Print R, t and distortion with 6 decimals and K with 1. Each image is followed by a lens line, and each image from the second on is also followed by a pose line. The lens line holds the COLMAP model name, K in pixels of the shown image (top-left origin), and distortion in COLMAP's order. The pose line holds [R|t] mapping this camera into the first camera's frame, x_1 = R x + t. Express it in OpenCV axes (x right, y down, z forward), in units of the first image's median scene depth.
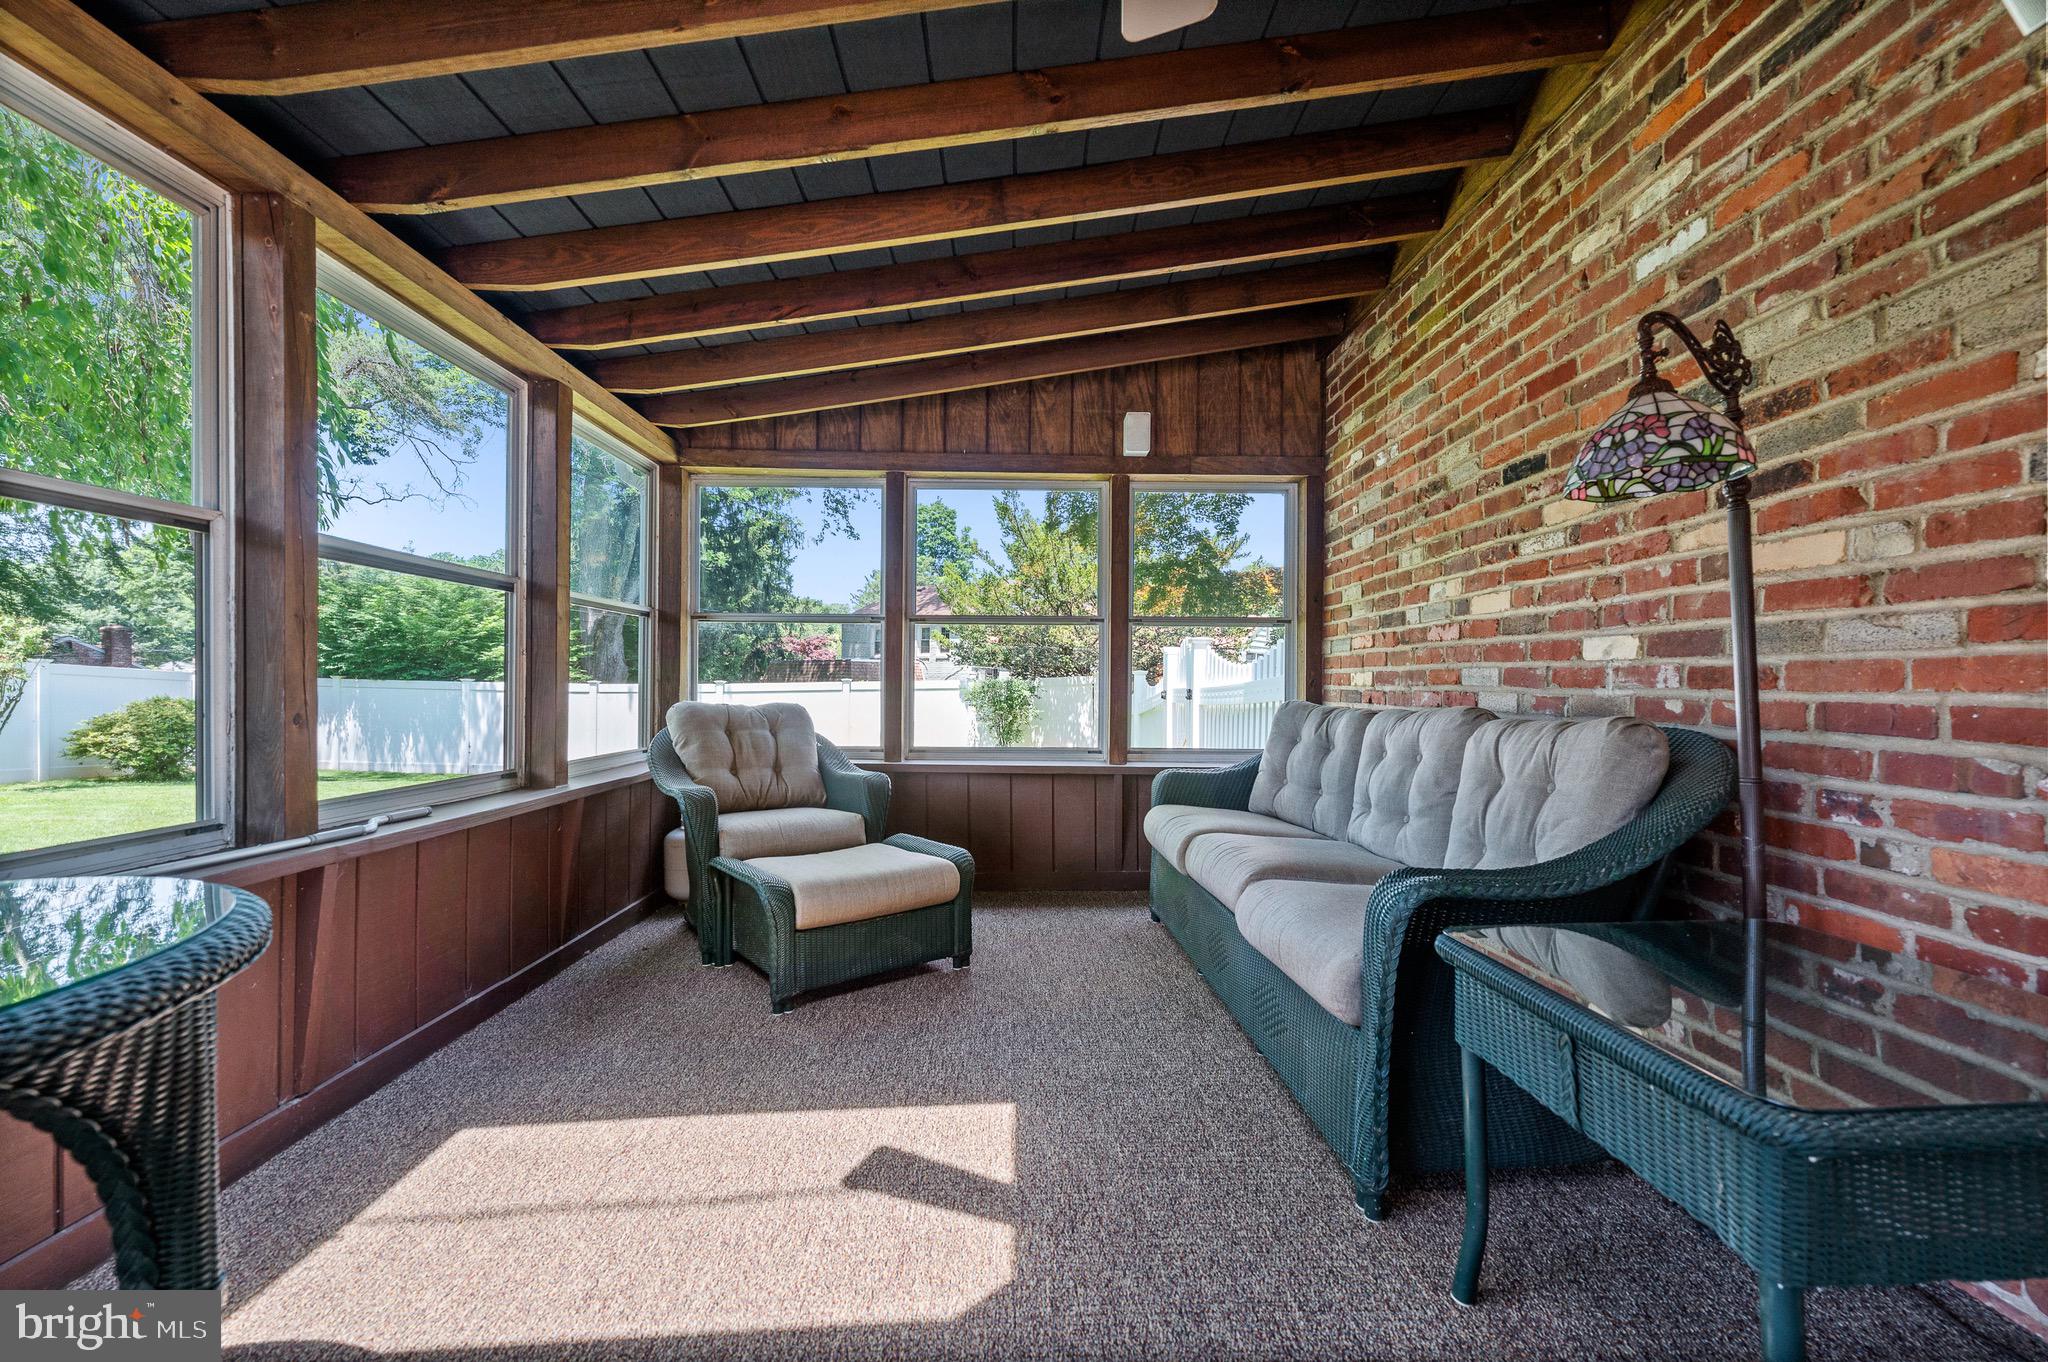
lens RADIAL K [[828.4, 0, 1029.2], [0, 828.4, 686.3], [0, 0, 1]] dist [-0.006704, 0.002681]
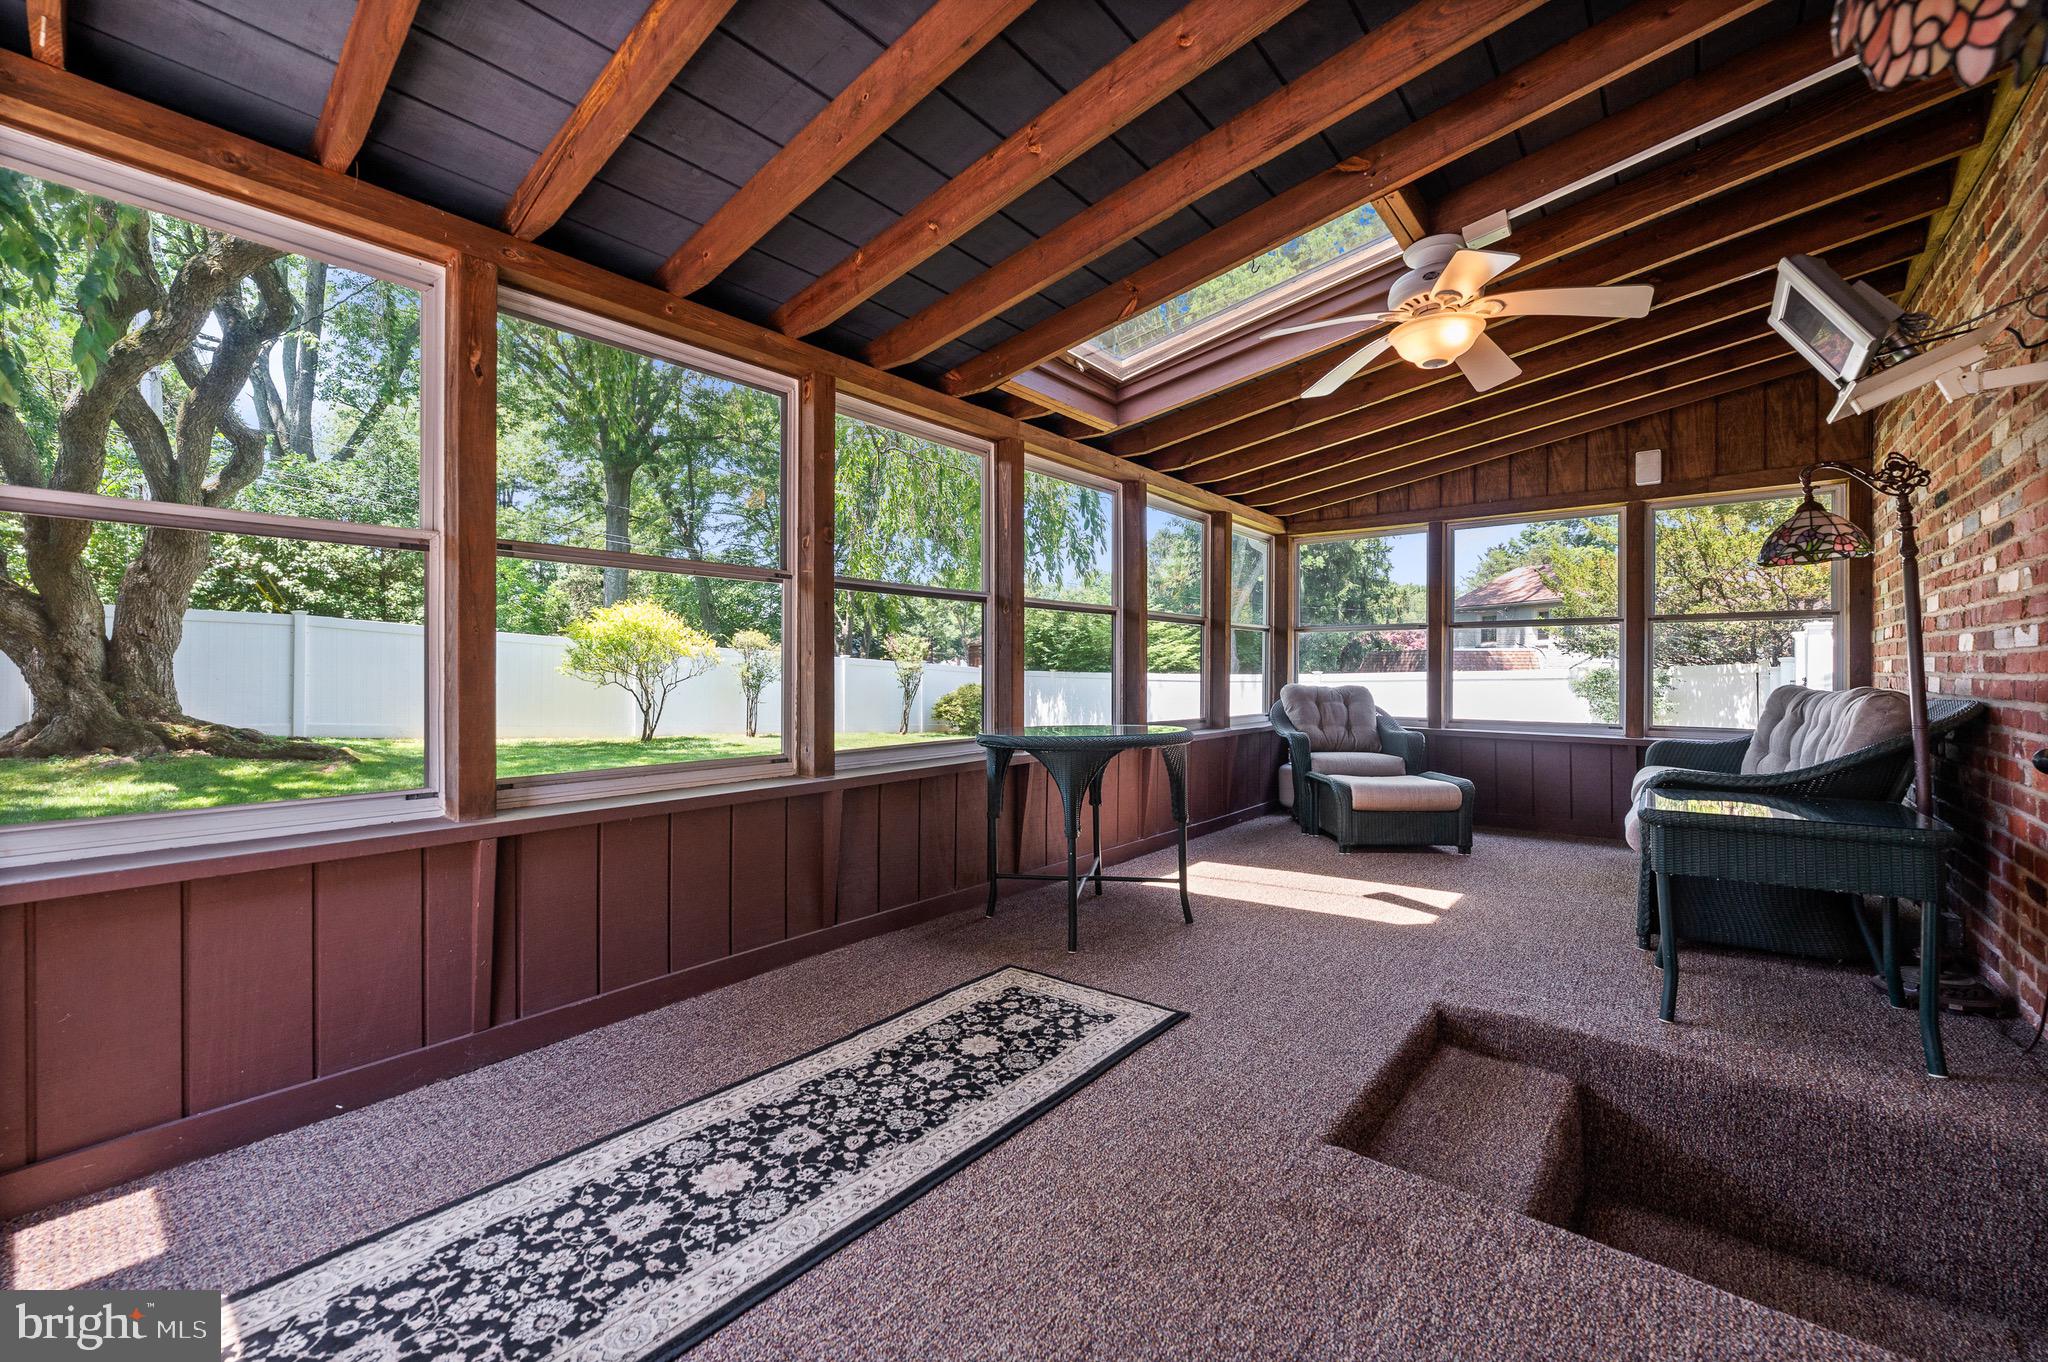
lens RADIAL K [[828.4, 0, 1027.4], [0, 828.4, 675.6], [0, 0, 1]] dist [-0.006704, 0.002681]
pose [[0.767125, -0.002238, -0.641494, 0.275524], [0.001210, 0.999997, -0.002041, 0.005240], [0.641497, 0.000789, 0.767125, -0.695468]]
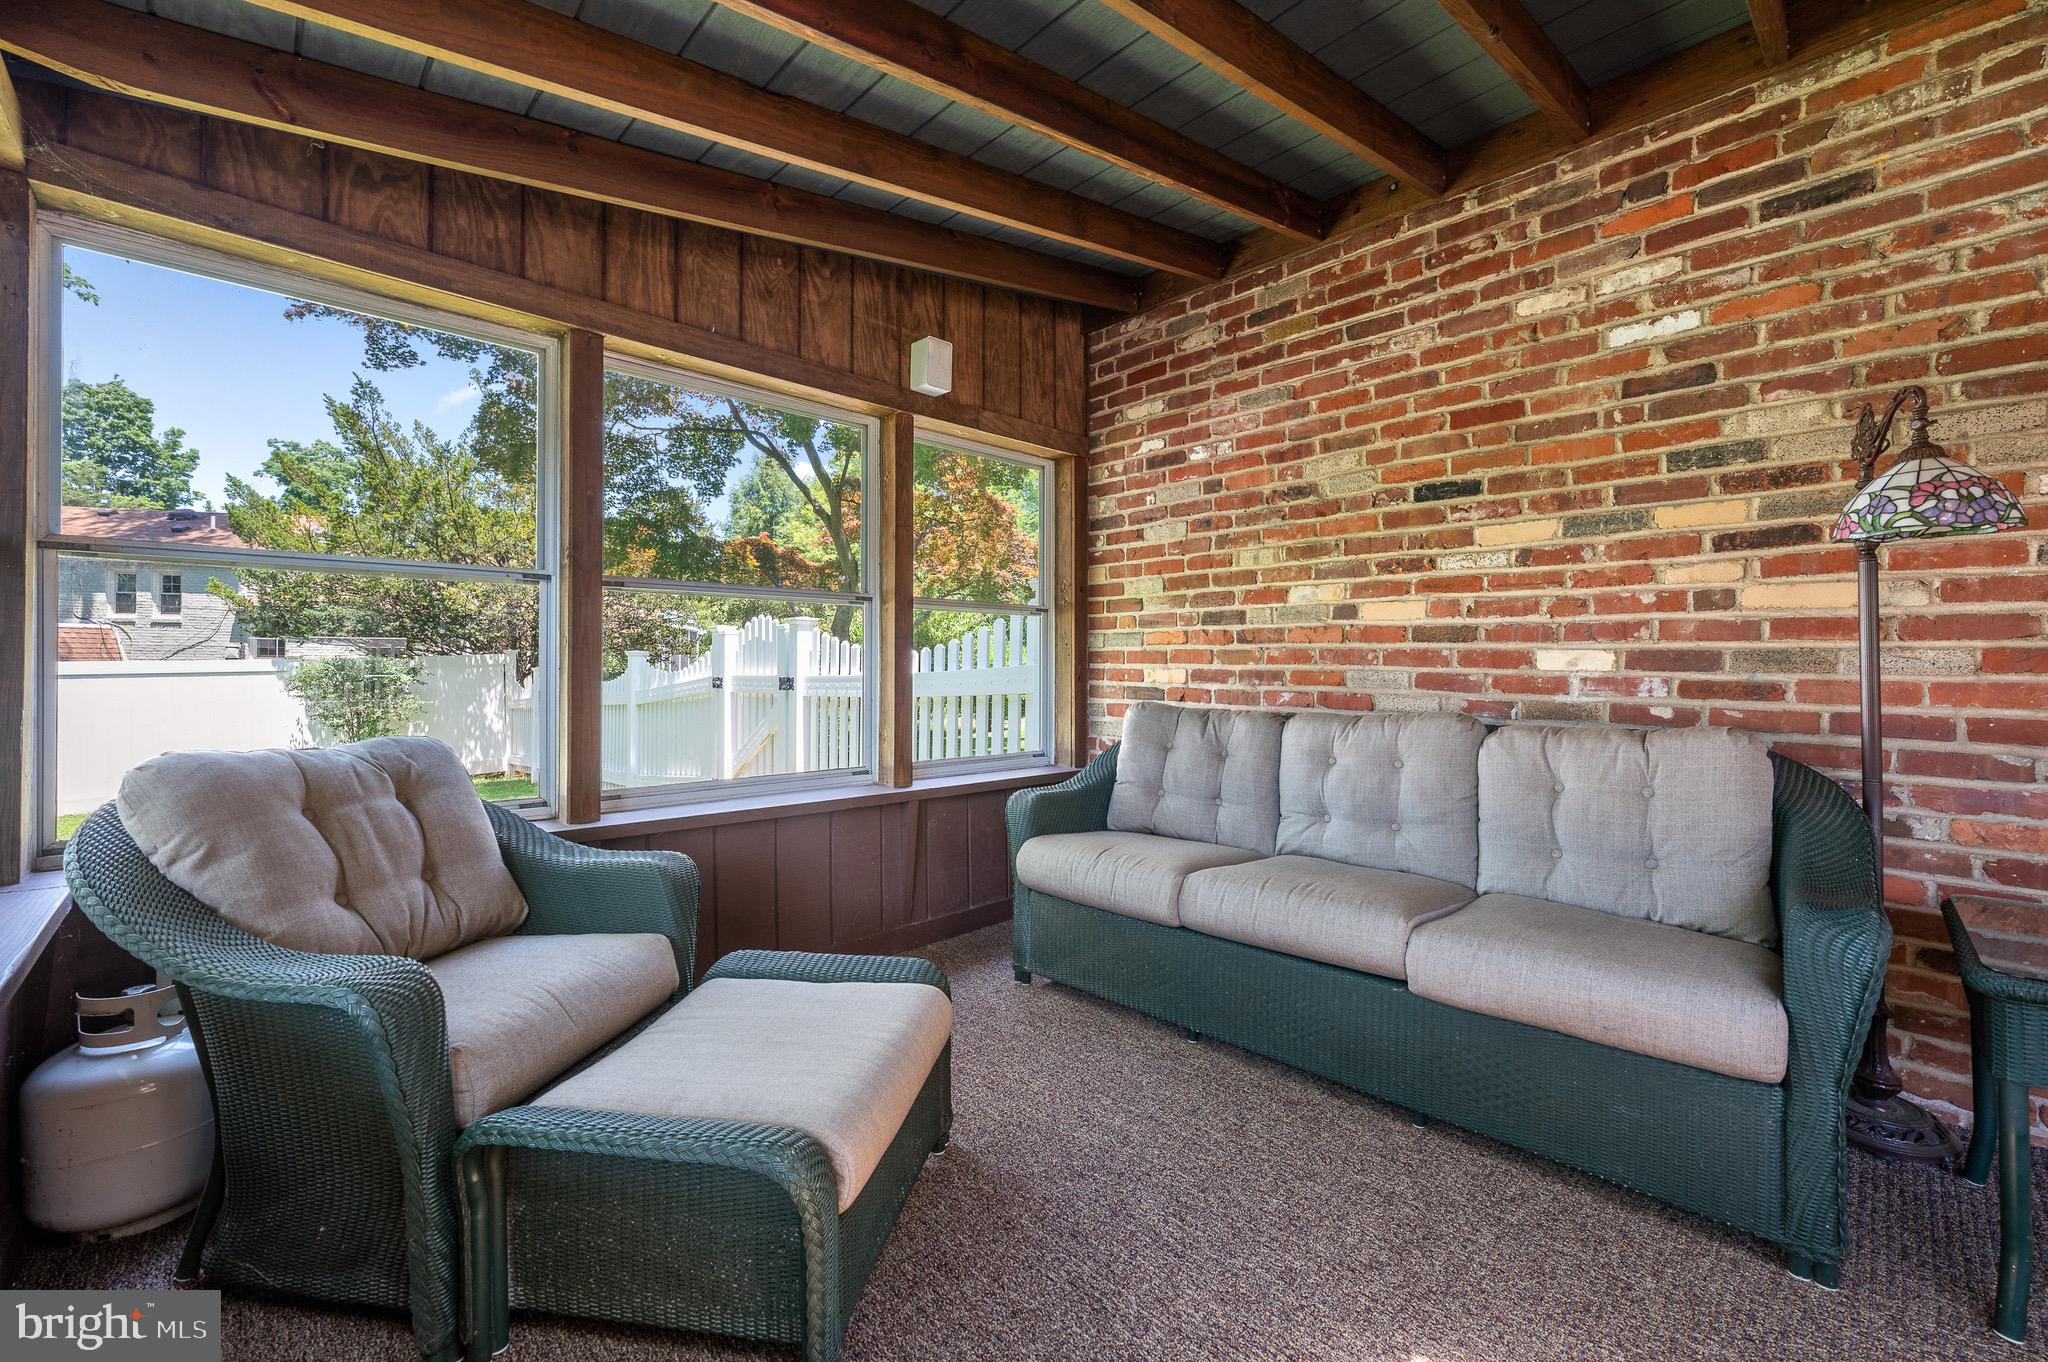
lens RADIAL K [[828.4, 0, 1049.7], [0, 828.4, 664.0], [0, 0, 1]] dist [-0.006704, 0.002681]
pose [[0.733862, -0.002356, 0.679295, -0.428839], [-0.000209, 0.999993, 0.003694, -0.031570], [-0.679299, -0.002853, 0.733856, 0.455760]]
